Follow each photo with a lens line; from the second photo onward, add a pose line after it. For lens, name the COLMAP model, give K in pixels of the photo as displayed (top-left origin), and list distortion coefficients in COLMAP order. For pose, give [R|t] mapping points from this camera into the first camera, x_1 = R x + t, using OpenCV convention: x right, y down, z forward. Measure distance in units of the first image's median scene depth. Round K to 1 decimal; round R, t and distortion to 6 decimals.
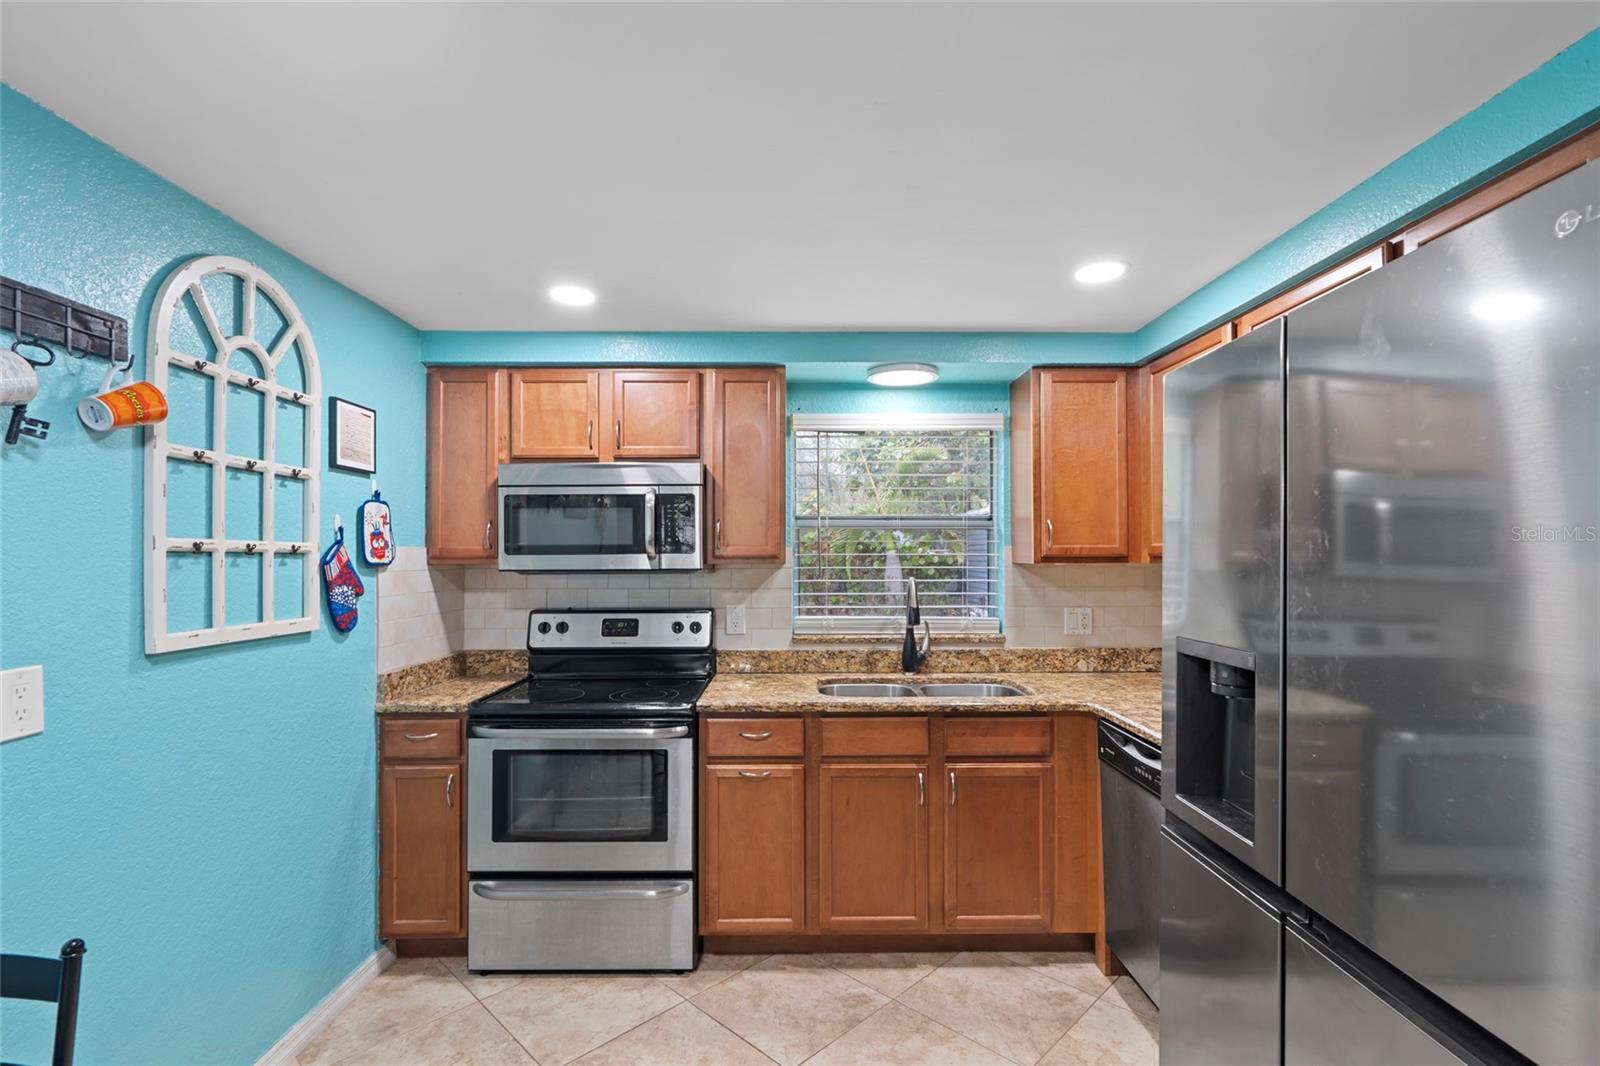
lens RADIAL K [[725.4, 0, 797.5], [0, 725.4, 552.0], [0, 0, 1]] dist [-0.007850, 0.000313]
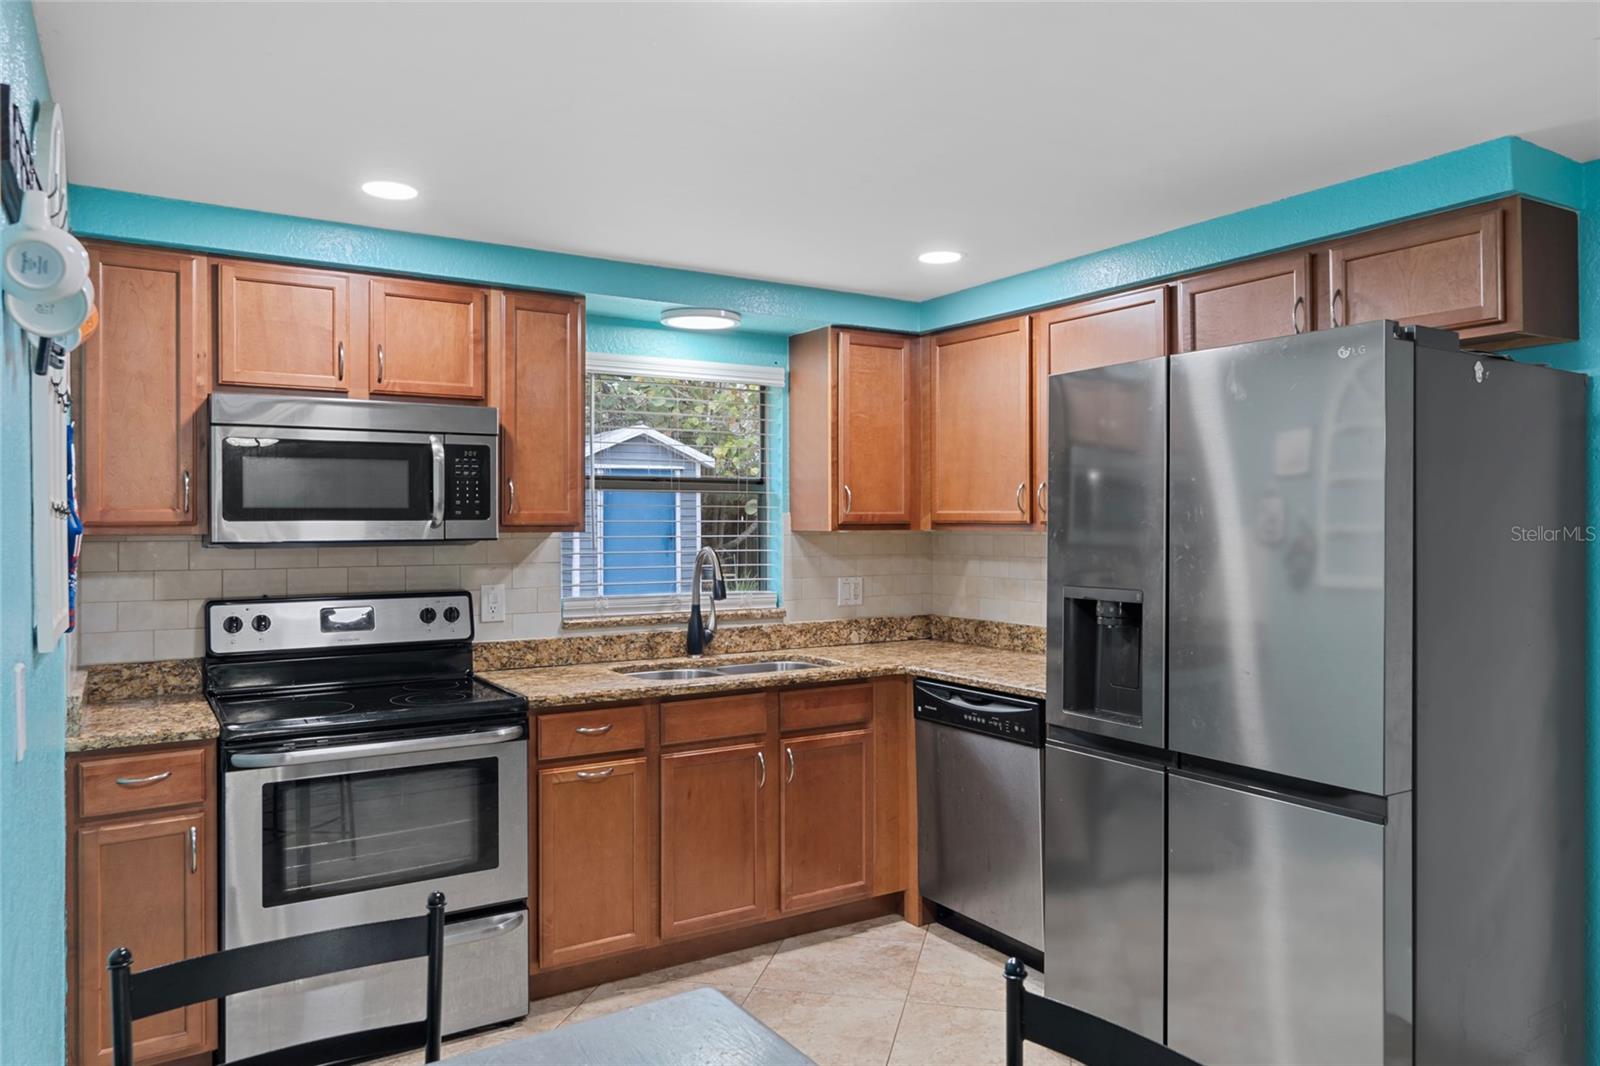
lens RADIAL K [[1066.8, 0, 800.0], [0, 1066.8, 533.0], [0, 0, 1]] dist [0.000498, 0.000848]
pose [[0.853199, -0.004494, 0.521566, -0.455391], [-0.002039, 0.999927, 0.011951, 0.001792], [-0.521581, -0.011260, 0.853127, -0.188950]]
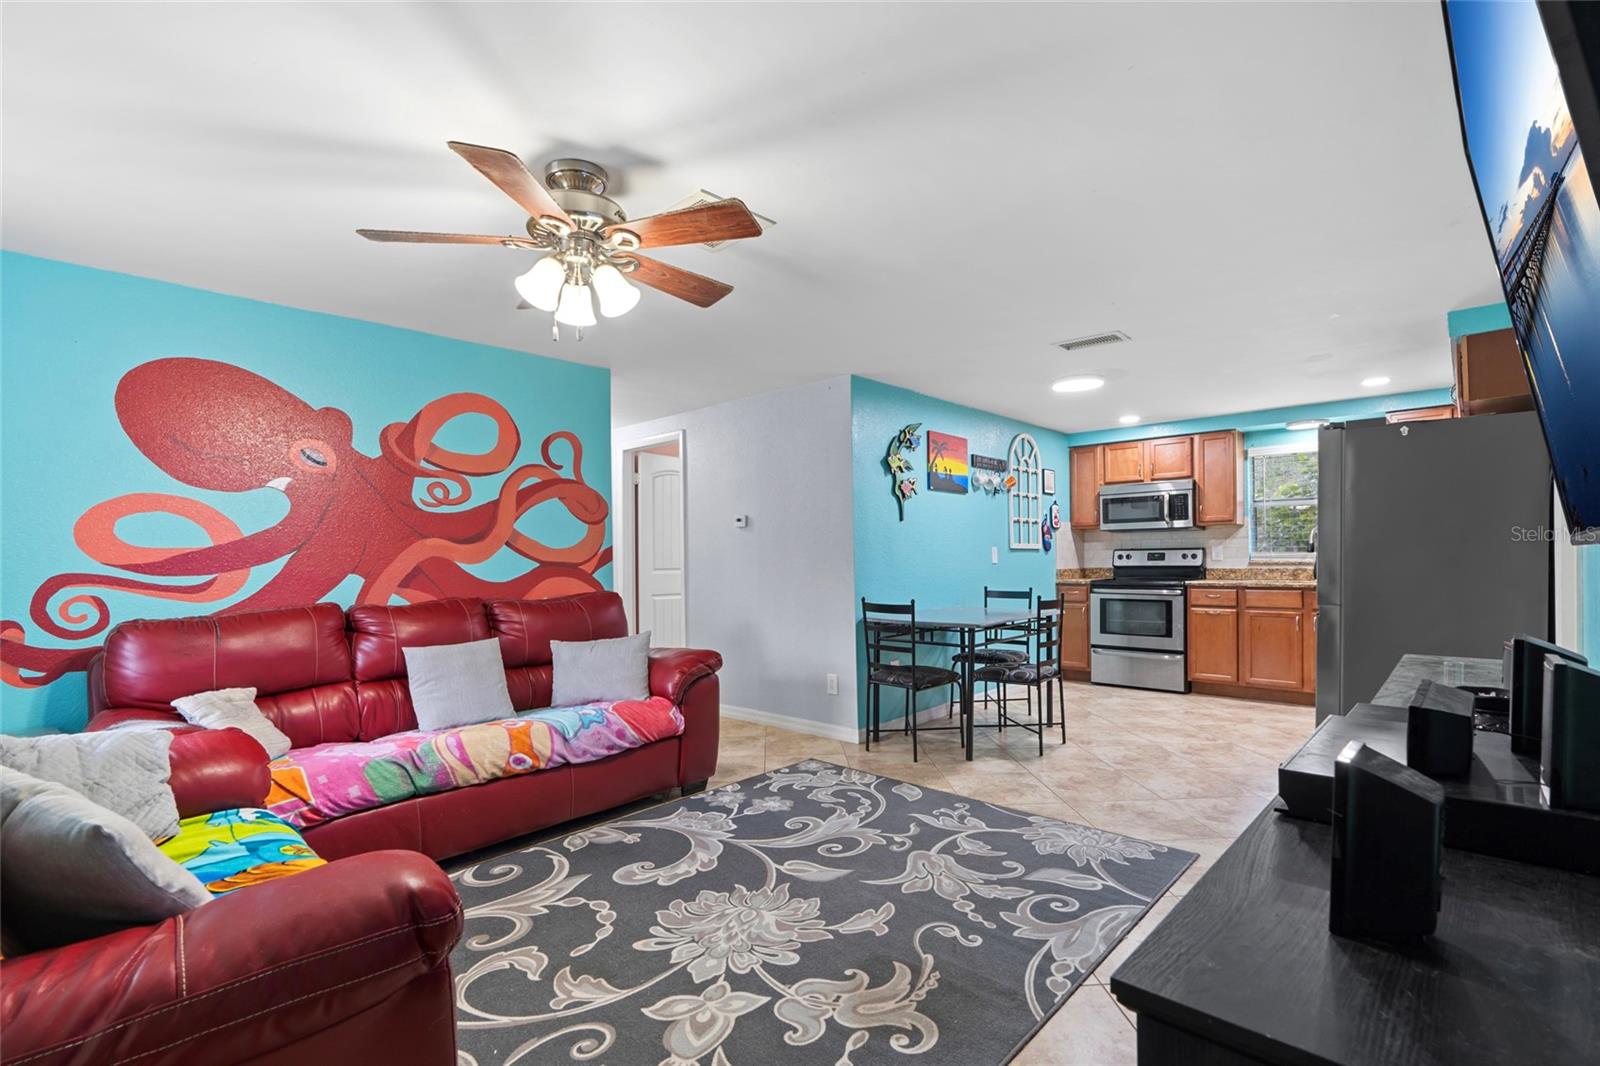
lens RADIAL K [[726.9, 0, 806.6], [0, 726.9, 561.6], [0, 0, 1]] dist [-0.011816, -0.000041]
pose [[0.732247, -0.003168, -0.681032, 0.507208], [0.014830, 0.999826, 0.011295, 0.085869], [0.680877, -0.018370, 0.732167, -1.413110]]
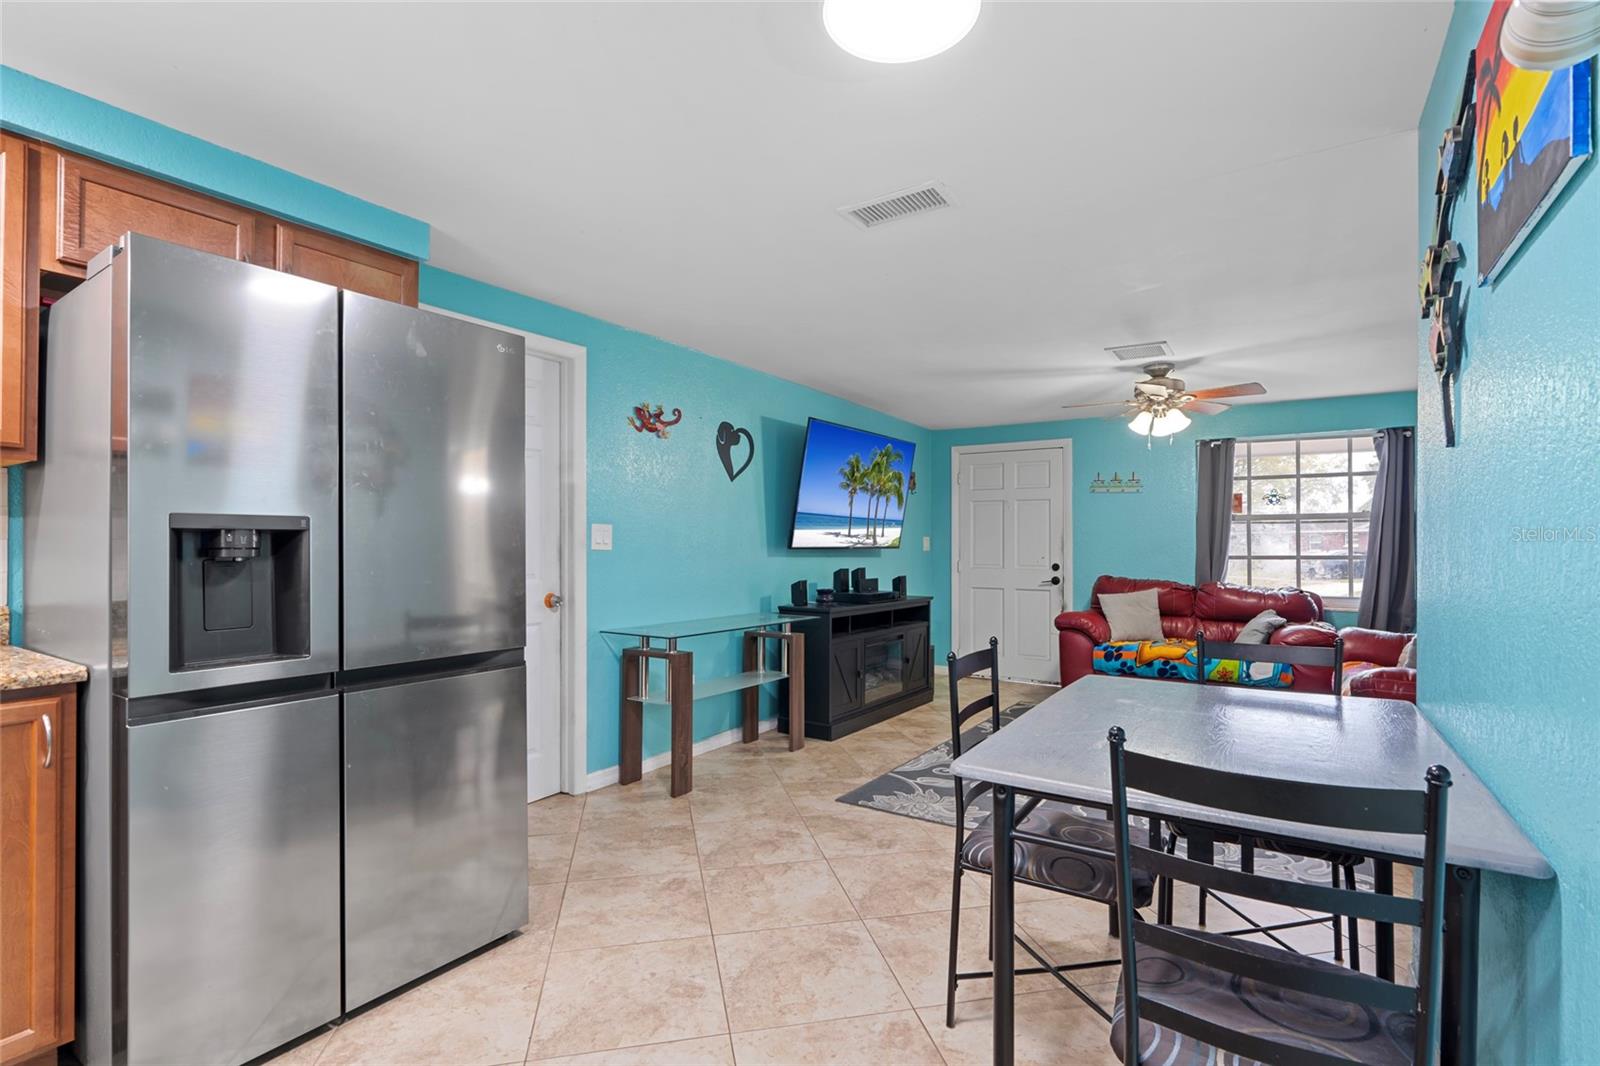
lens RADIAL K [[756.6, 0, 800.0], [0, 756.6, 533.0], [0, 0, 1]] dist [-0.001839, 0.000003]
pose [[-0.833515, 0.006534, 0.552458, -0.418769], [-0.005147, 0.999795, -0.019591, 0.087243], [-0.552473, -0.019173, -0.833310, 0.751585]]
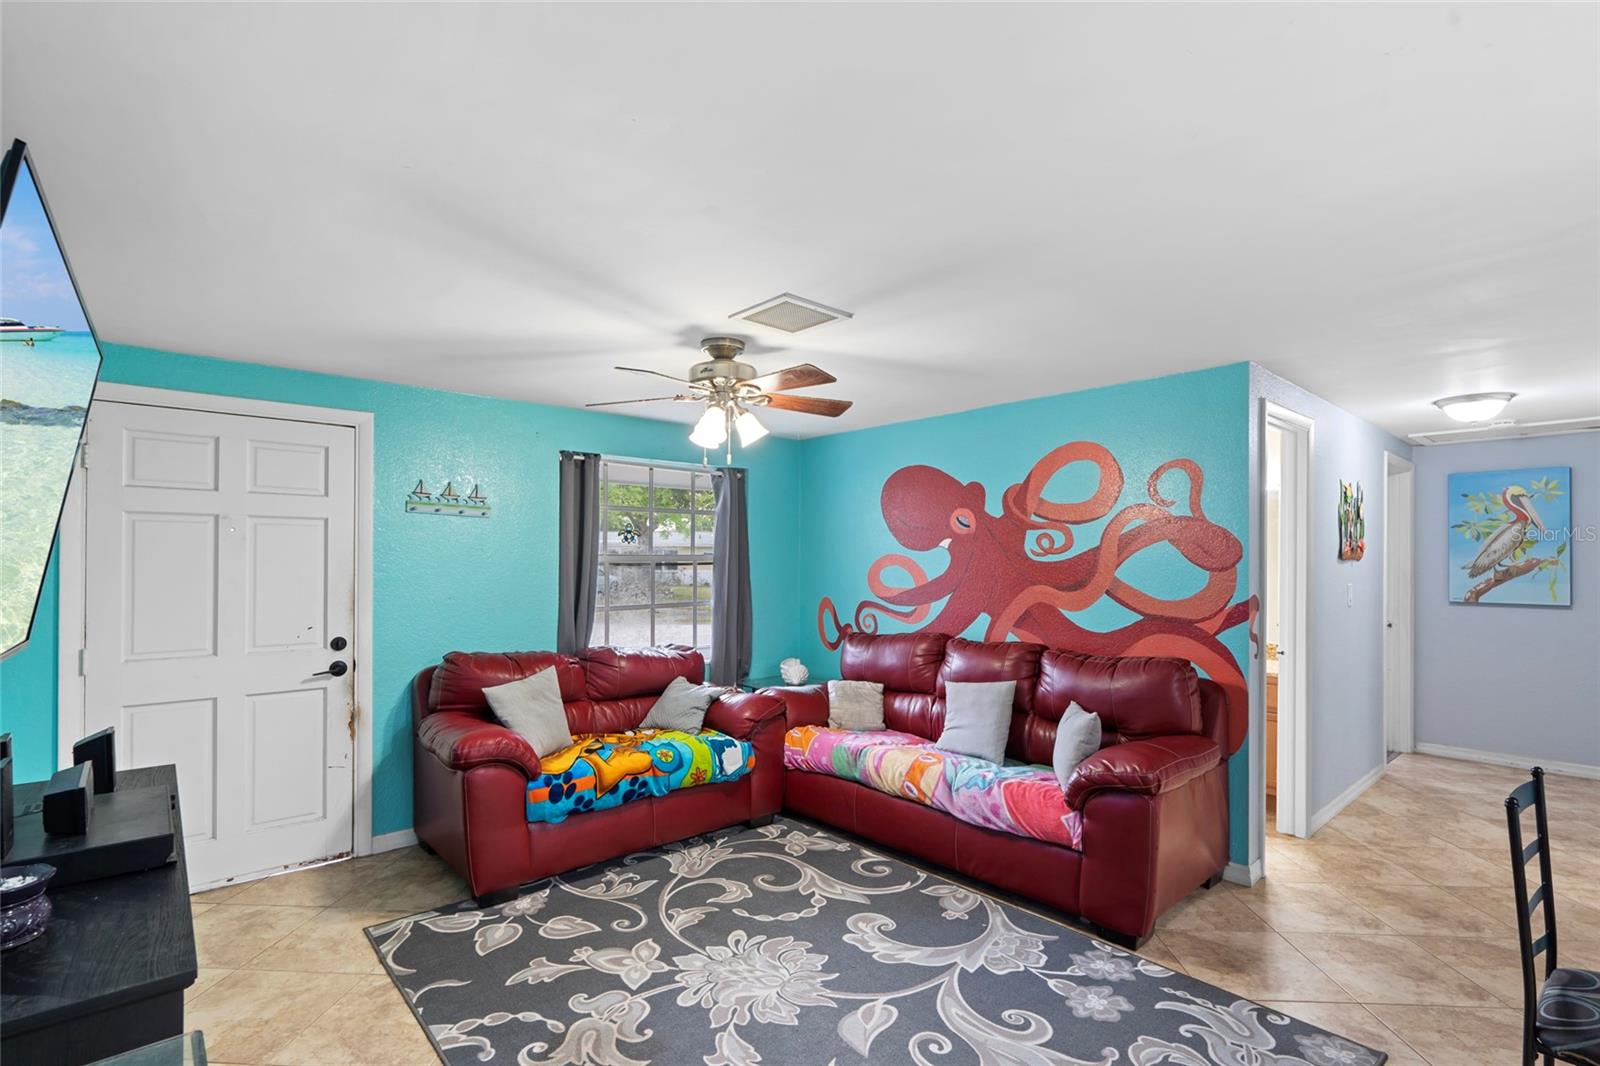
lens RADIAL K [[758.7, 0, 804.6], [0, 758.7, 552.8], [0, 0, 1]] dist [-0.011089, -0.000101]
pose [[-0.748736, -0.006791, -0.662834, 0.455797], [-0.001031, 0.999958, -0.009079, 0.001500], [0.662868, -0.006114, -0.748712, -0.143550]]
